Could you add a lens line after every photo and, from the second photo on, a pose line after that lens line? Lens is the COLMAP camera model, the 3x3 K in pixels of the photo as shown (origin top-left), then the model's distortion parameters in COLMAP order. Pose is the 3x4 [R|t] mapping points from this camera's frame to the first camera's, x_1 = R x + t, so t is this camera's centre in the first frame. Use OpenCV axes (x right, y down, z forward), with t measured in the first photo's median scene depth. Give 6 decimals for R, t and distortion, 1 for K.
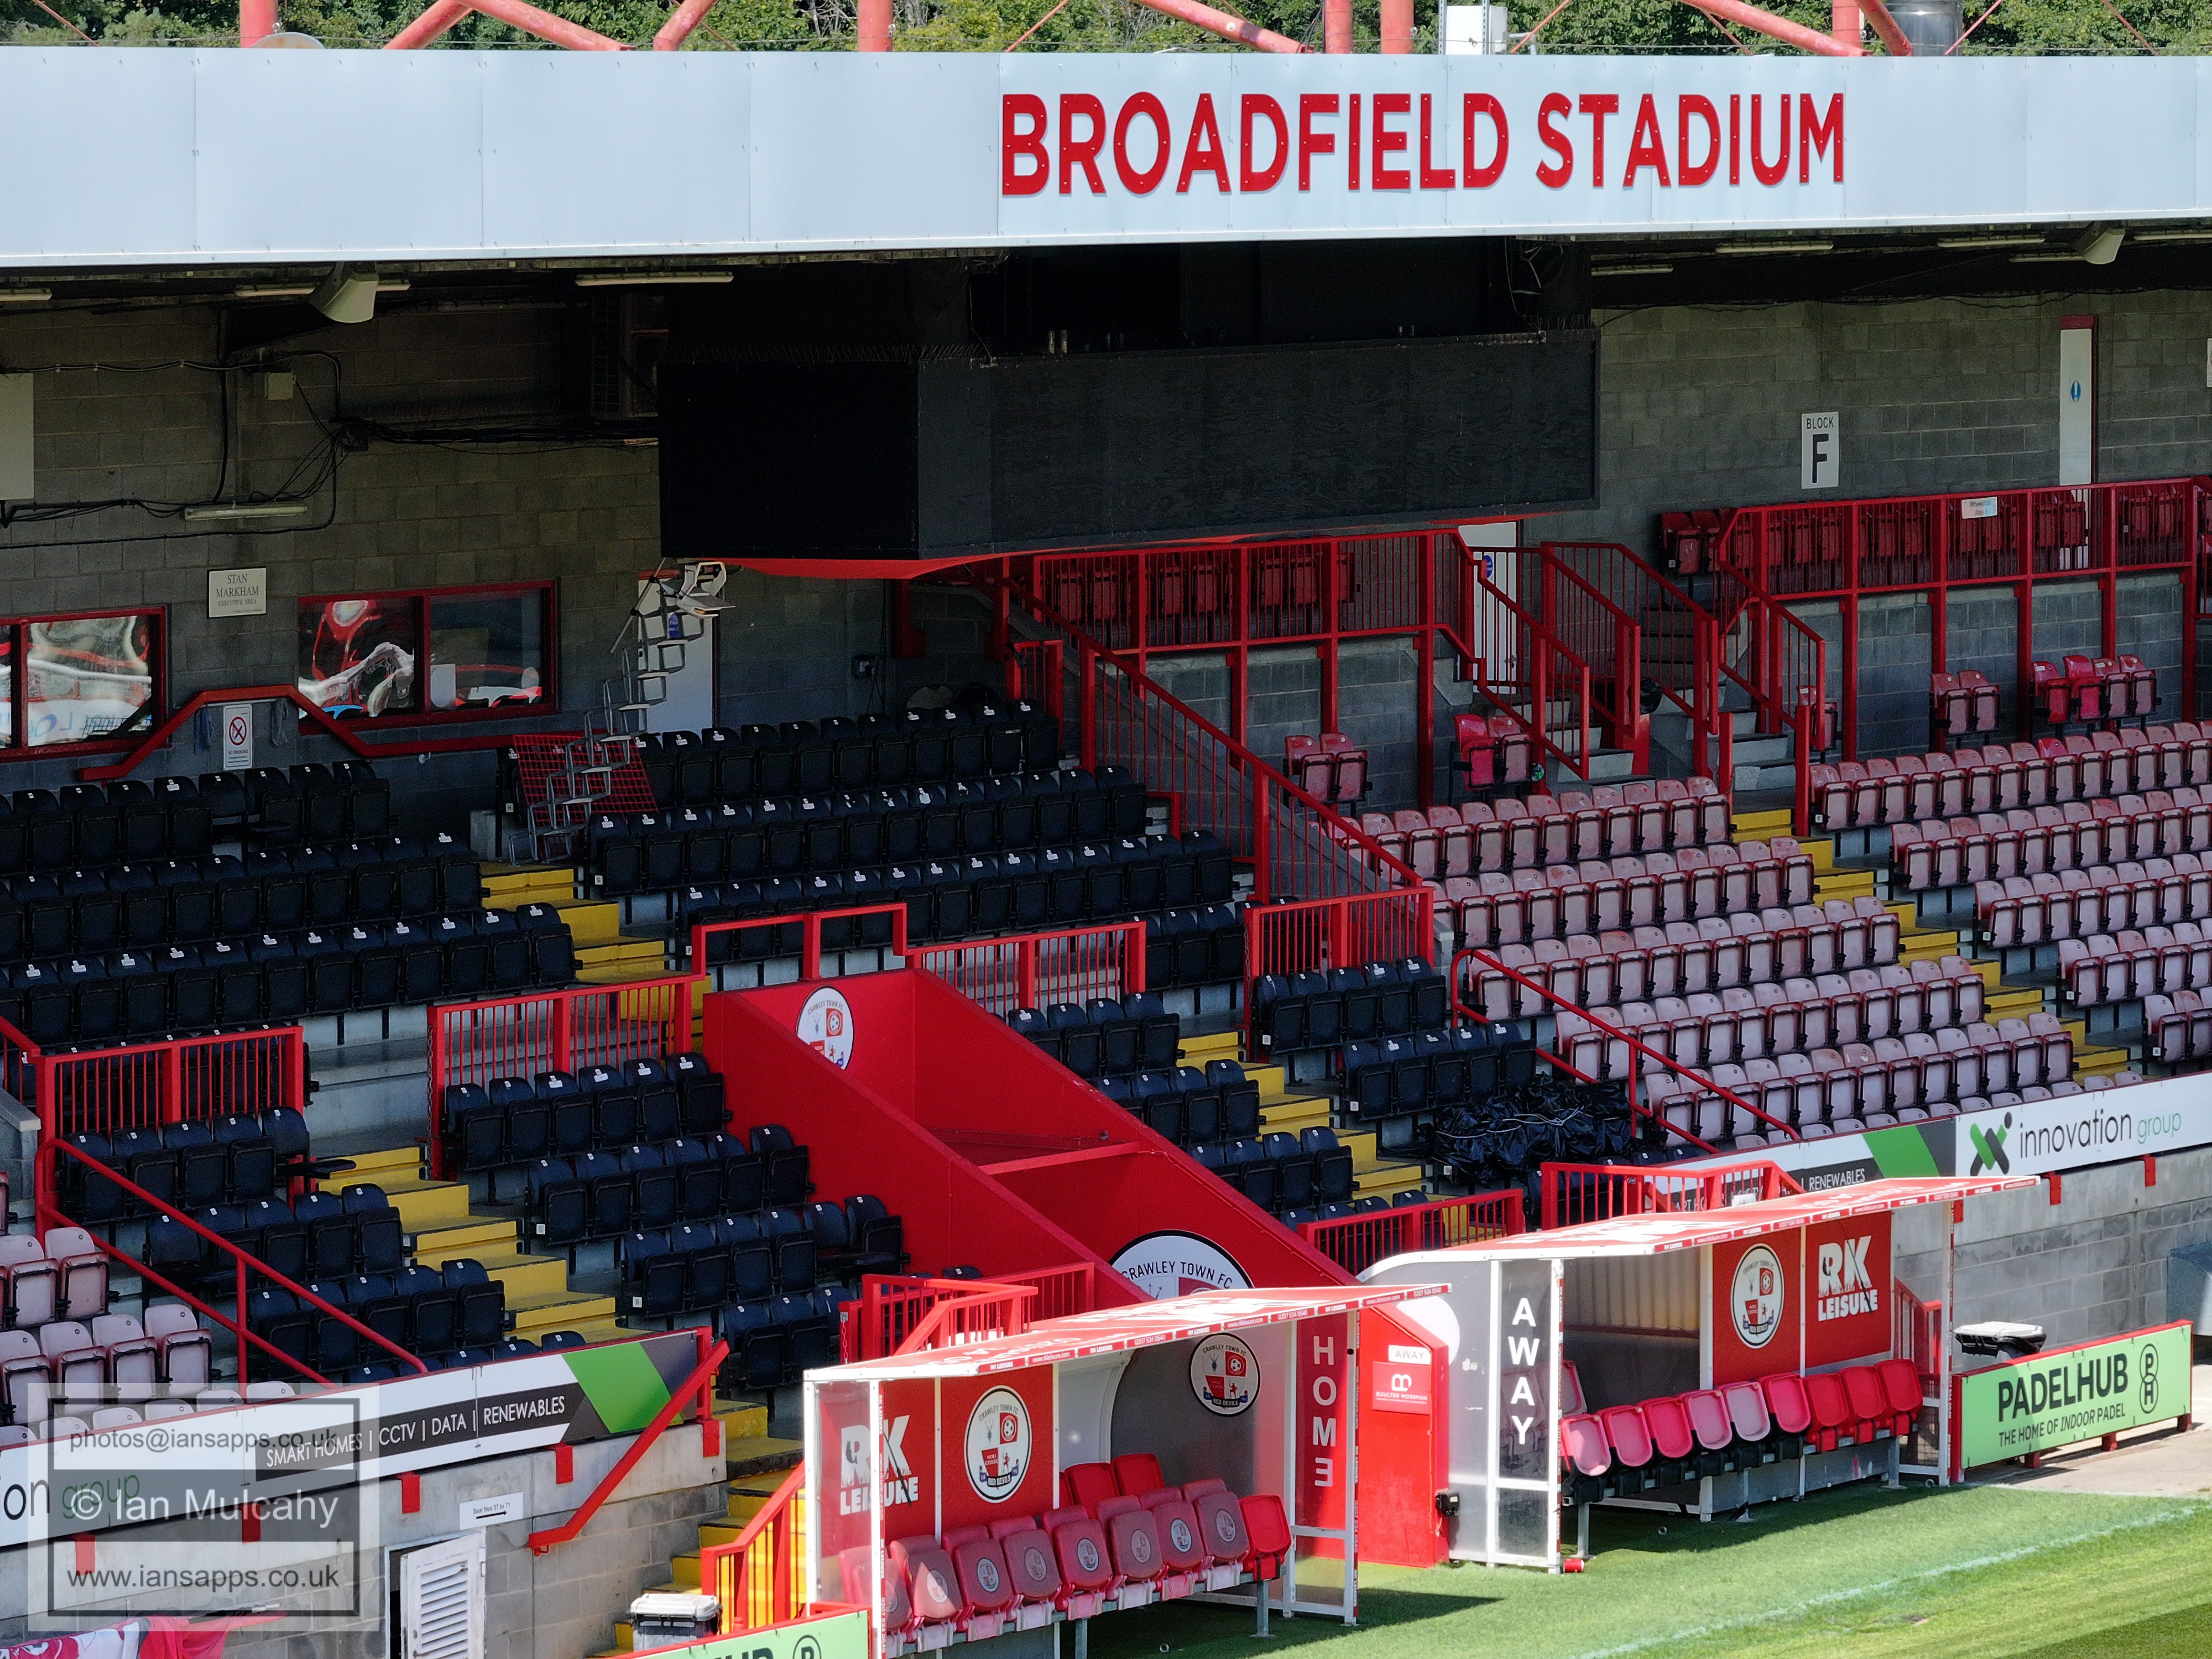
lens RADIAL K [[10570.6, 0, 1096.3], [0, 10570.6, 826.4], [0, 0, 1]] dist [0.037709, 0.000000]
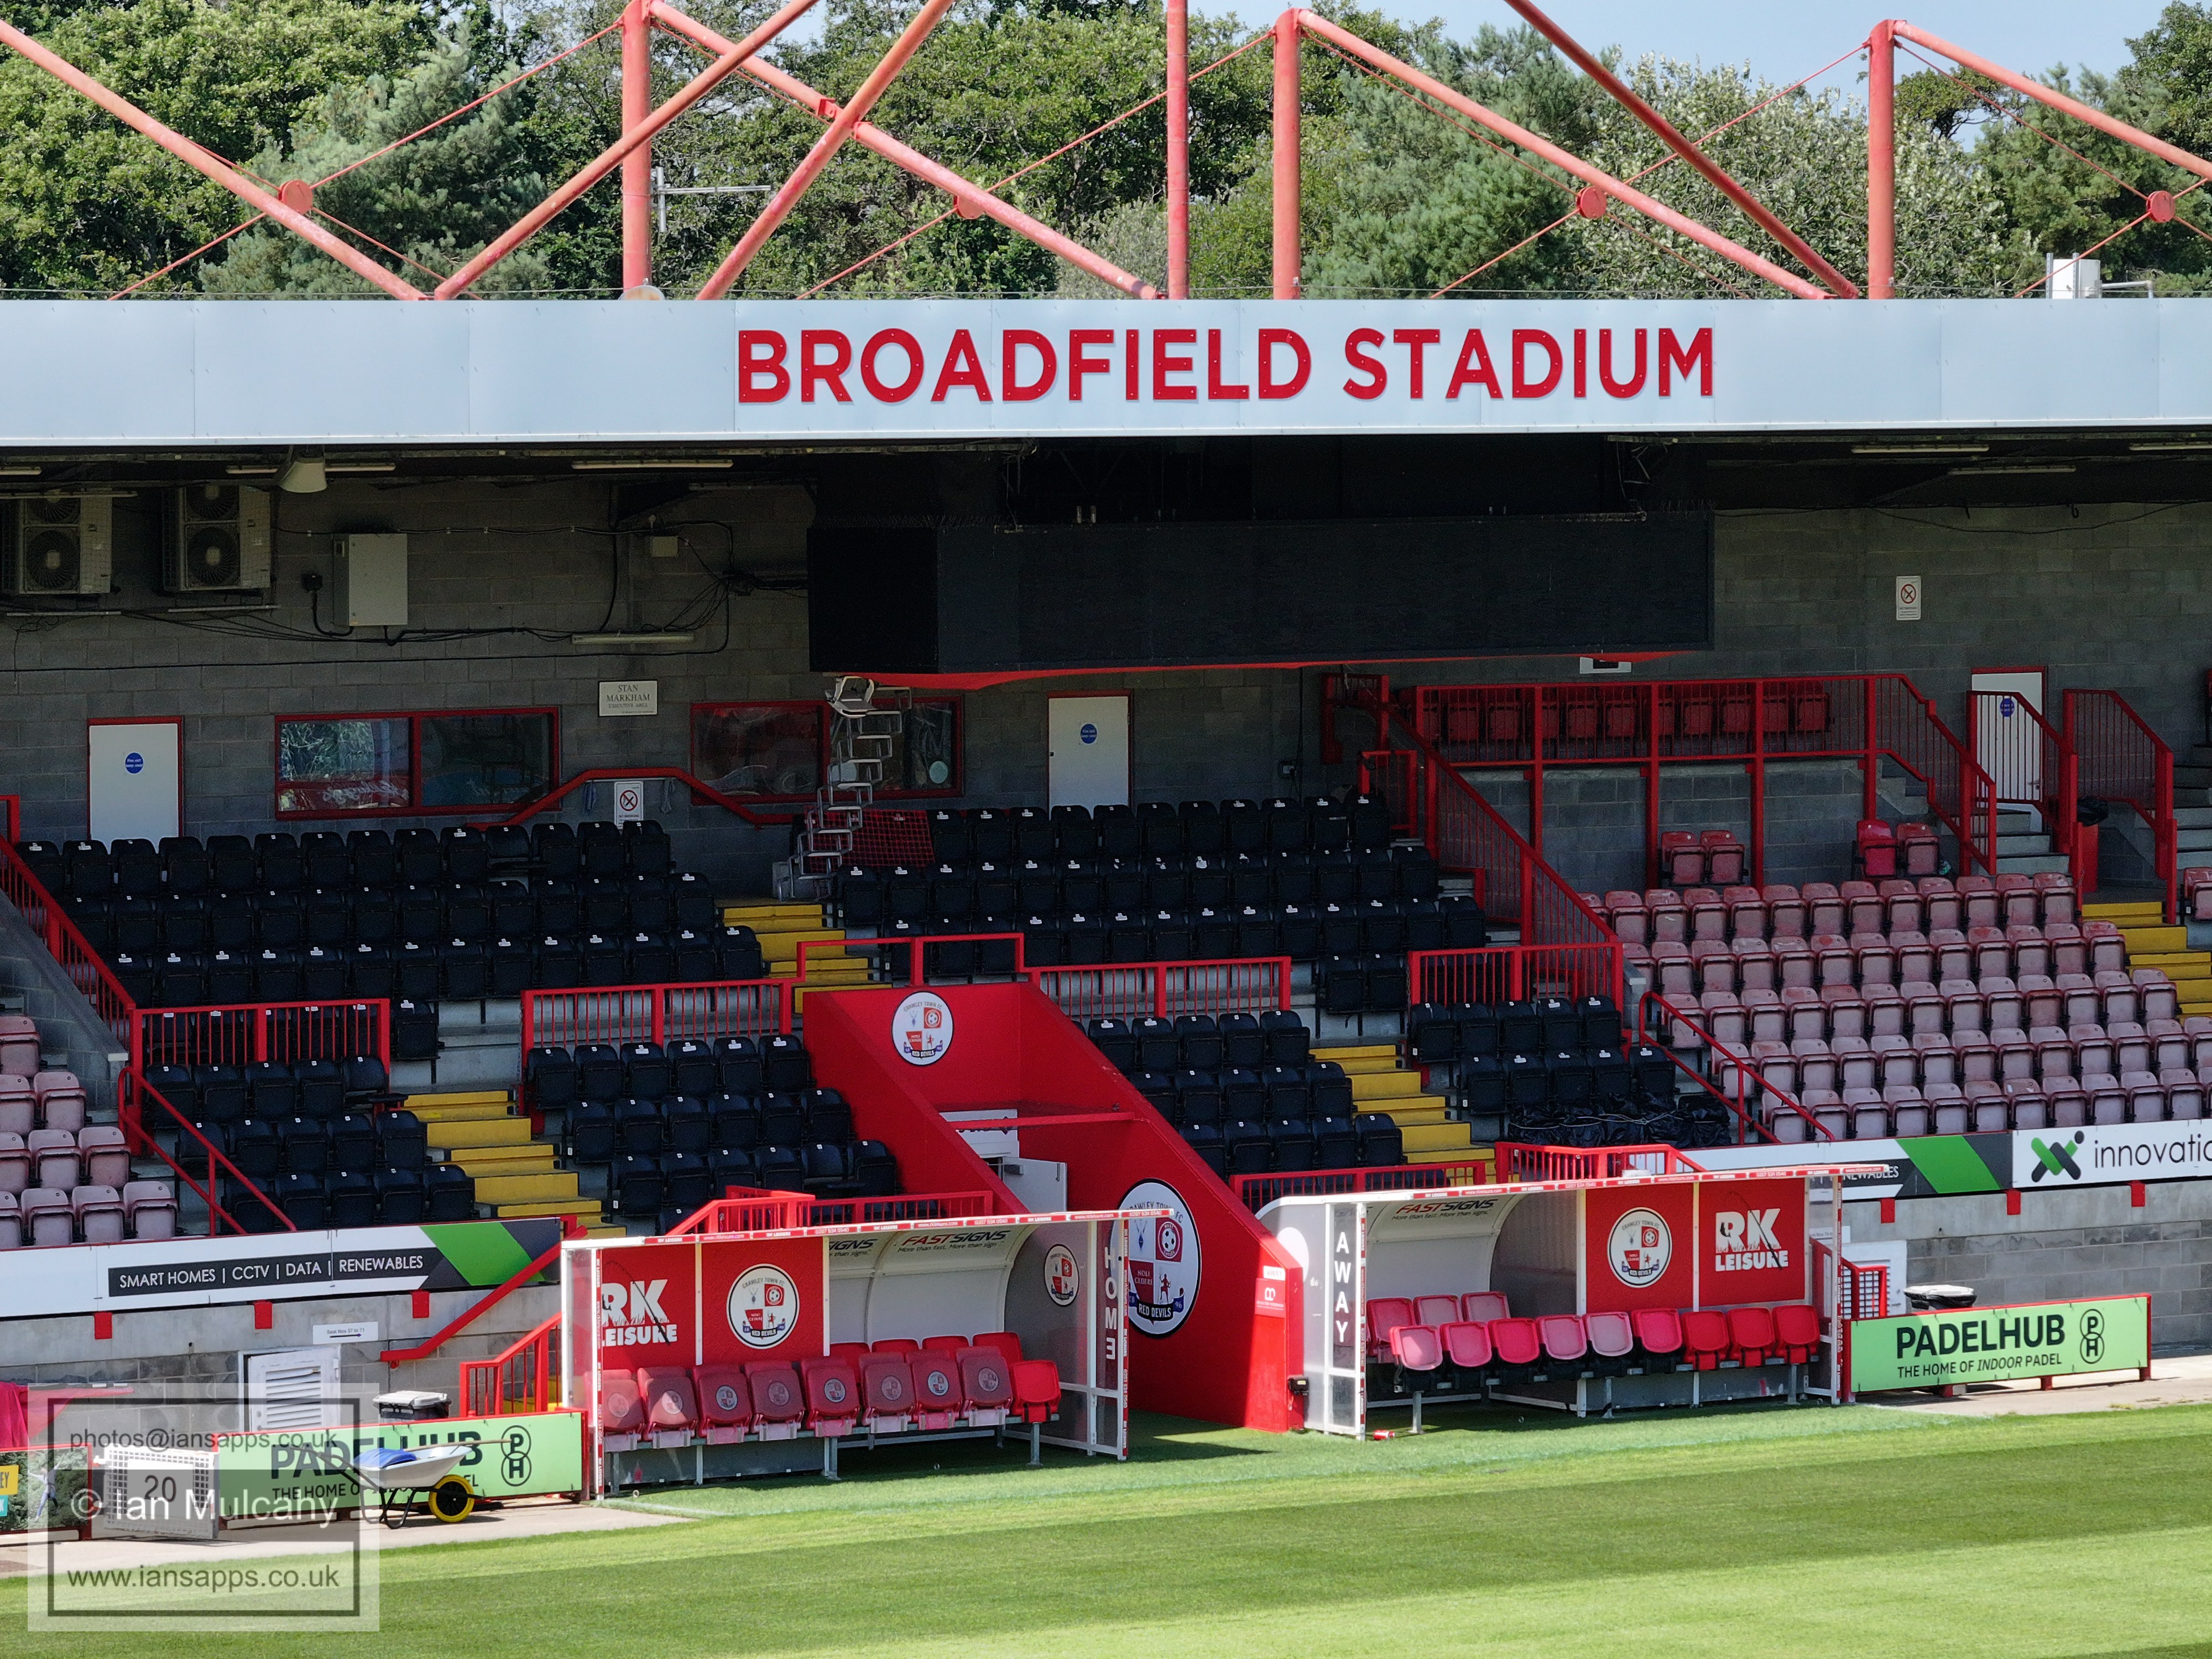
lens RADIAL K [[10570.6, 0, 1124.3], [0, 10570.6, 836.1], [0, 0, 1]] dist [0.037709, 0.000000]
pose [[0.928944, 0.015513, -0.369896, 0.506360], [-0.023522, 0.999576, -0.017151, 0.018233], [0.369474, 0.024633, 0.928915, -0.248363]]
